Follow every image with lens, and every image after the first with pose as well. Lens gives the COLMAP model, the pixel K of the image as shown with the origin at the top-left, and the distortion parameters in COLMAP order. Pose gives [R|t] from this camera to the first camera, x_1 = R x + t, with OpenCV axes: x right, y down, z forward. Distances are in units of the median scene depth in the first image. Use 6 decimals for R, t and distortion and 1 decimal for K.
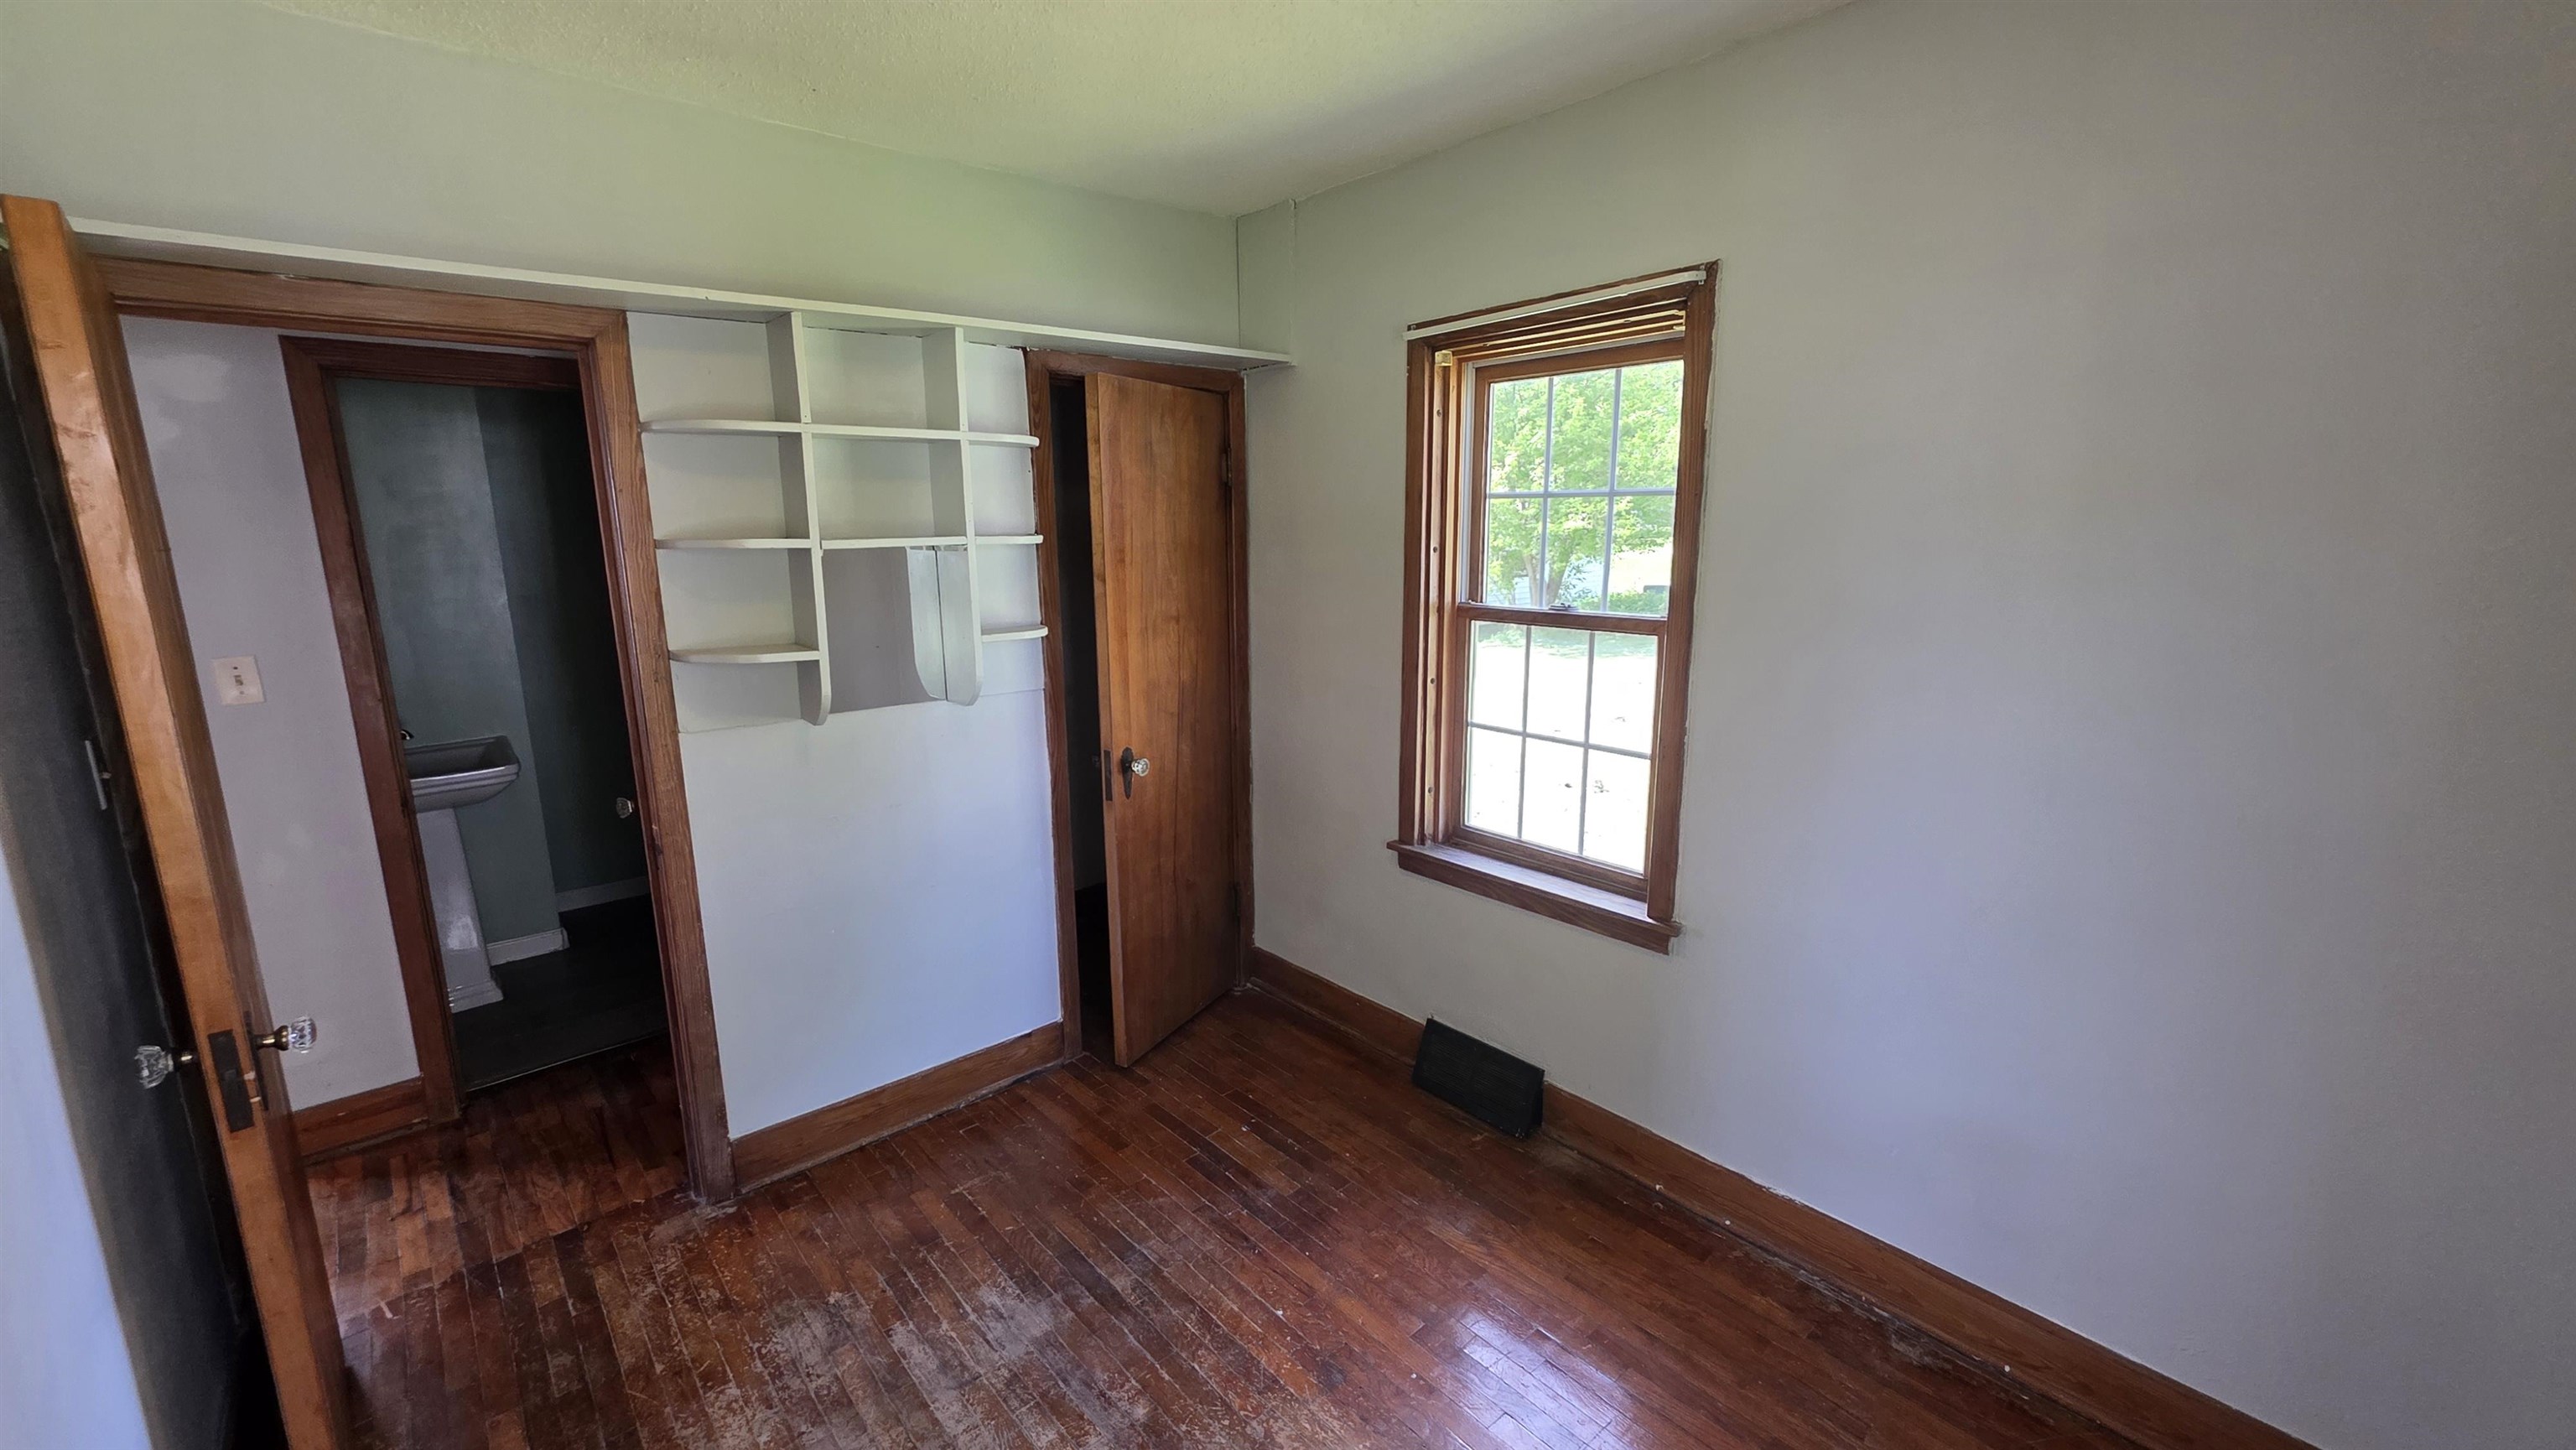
lens RADIAL K [[1022.3, 0, 1286.5], [0, 1022.3, 718.7], [0, 0, 1]] dist [0.003152, -0.000077]
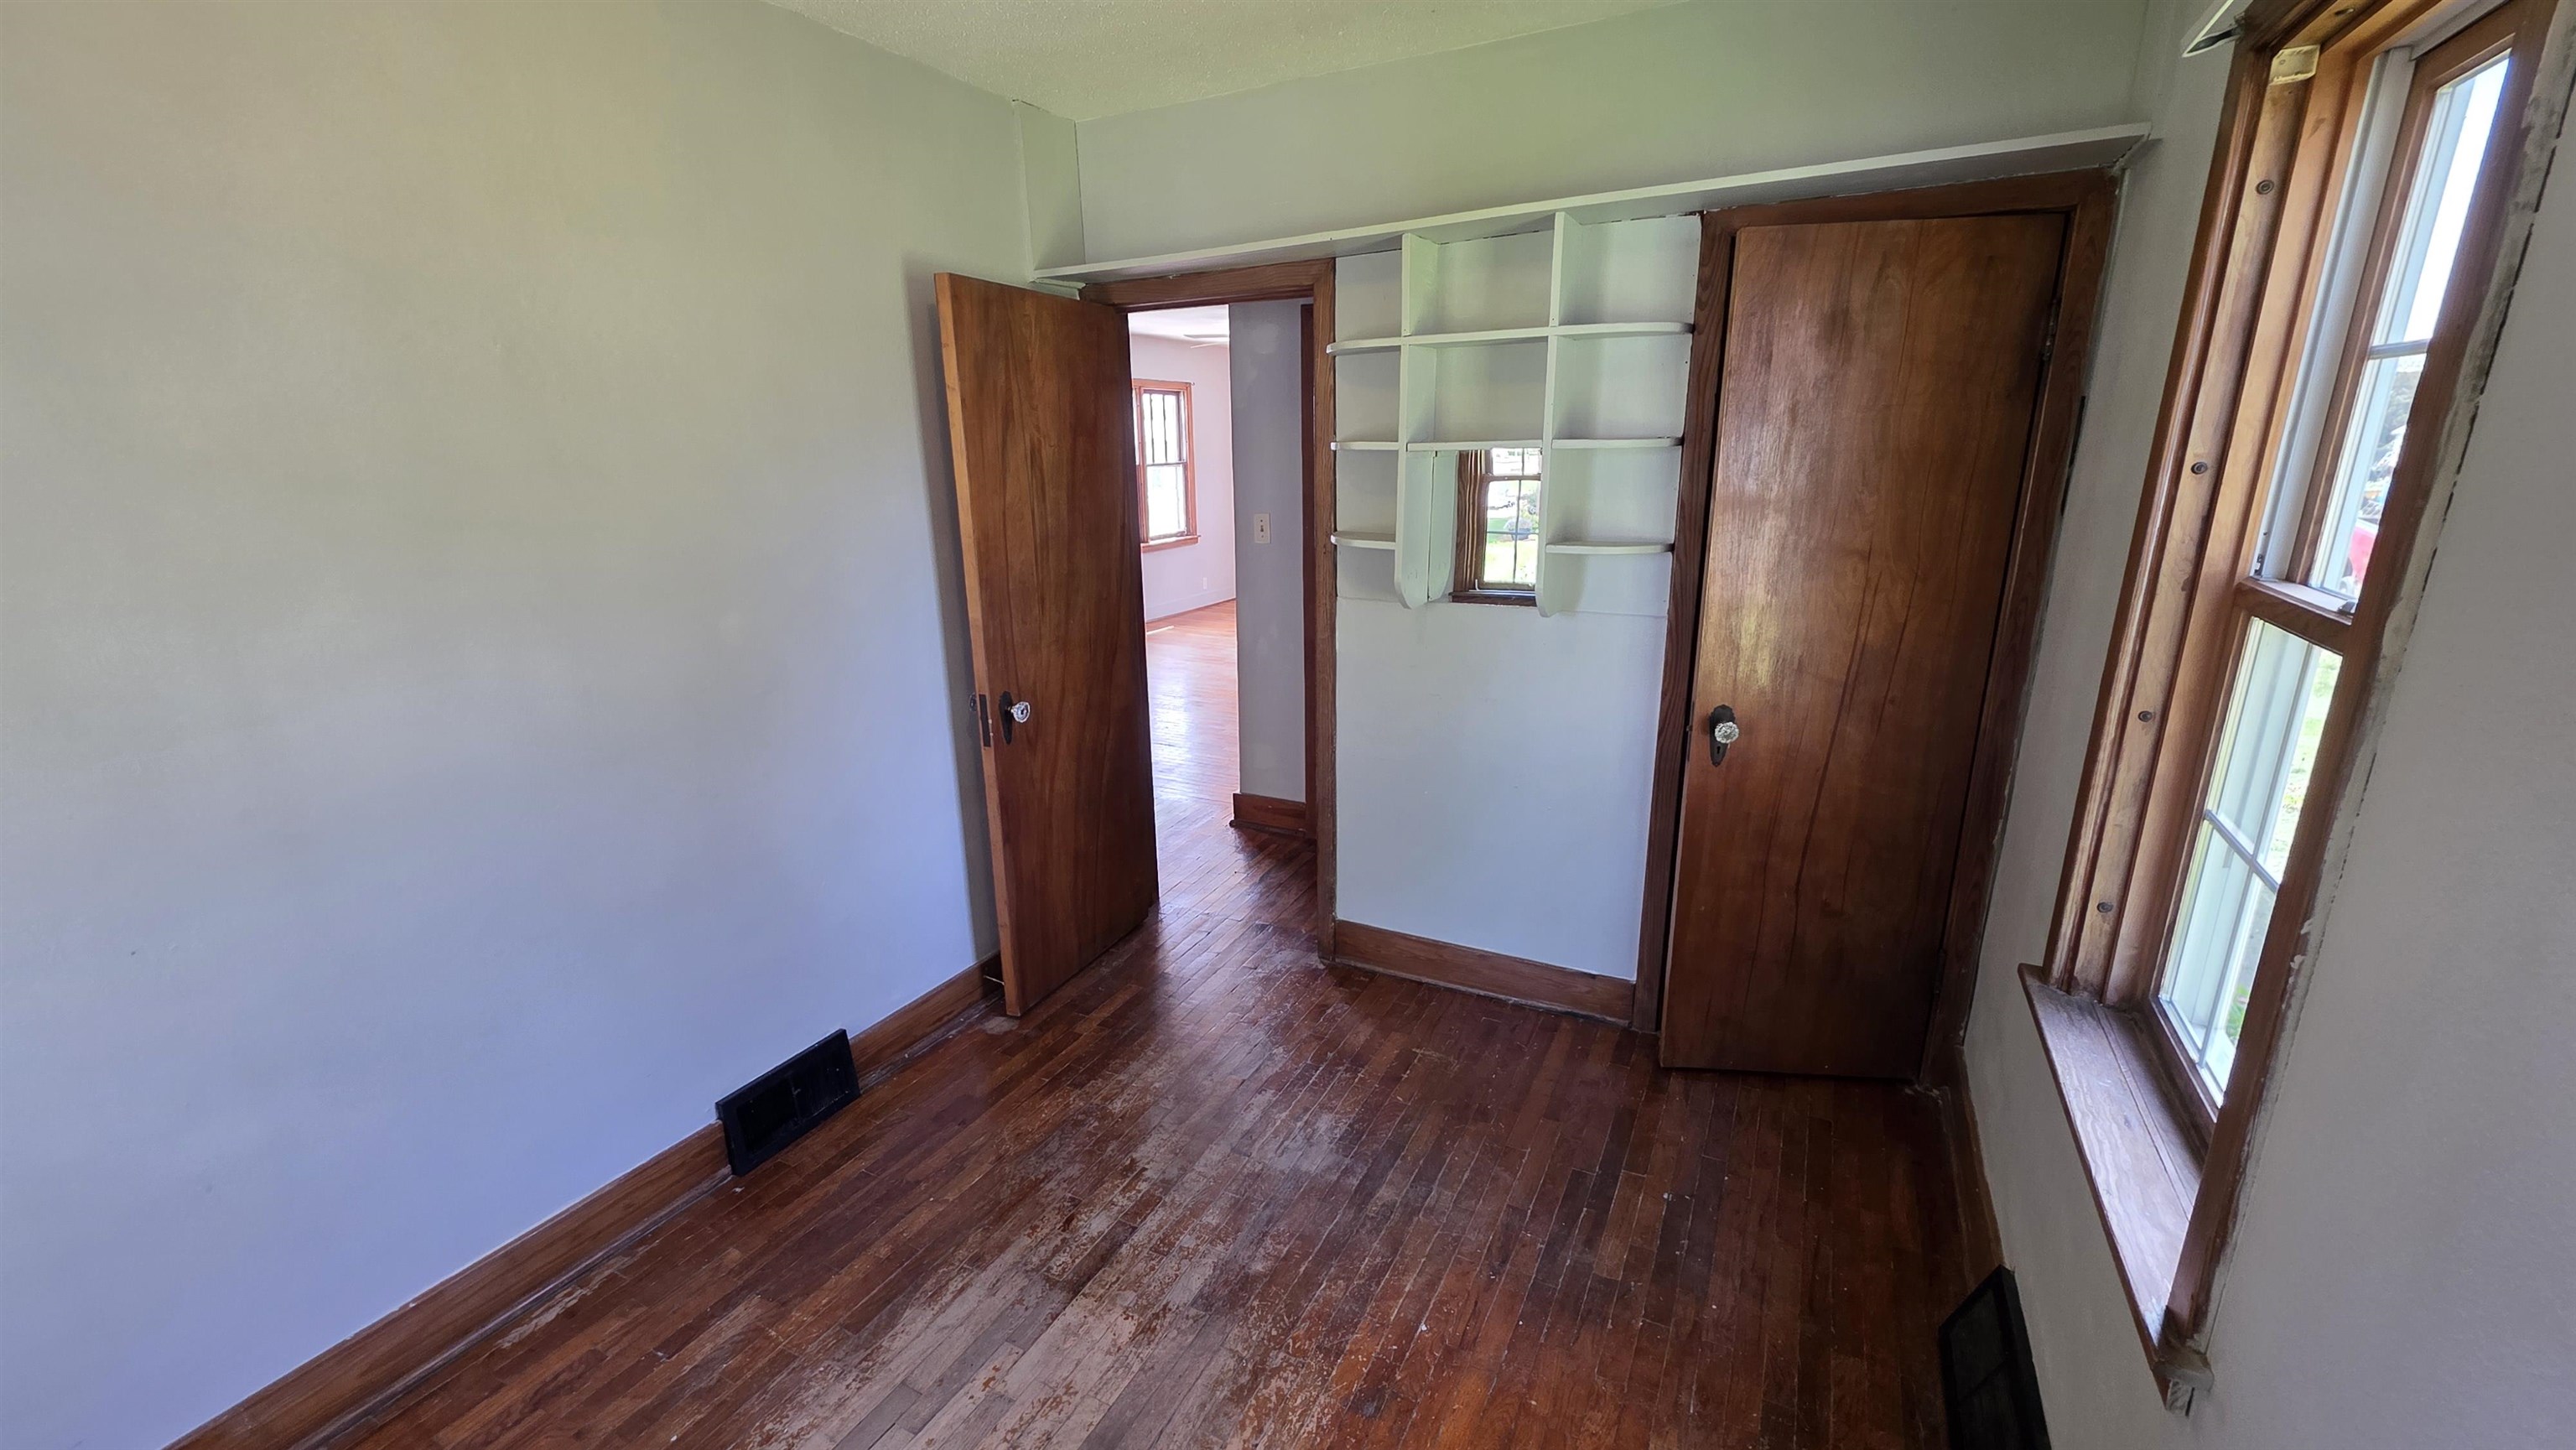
lens RADIAL K [[1018.5, 0, 1291.9], [0, 1018.5, 718.5], [0, 0, 1]] dist [0.000026, 0.000012]
pose [[0.360745, 0.248487, -0.898954, 0.492565], [-0.162388, 0.965867, 0.201818, -0.075671], [0.918419, 0.073174, 0.388783, 0.403903]]
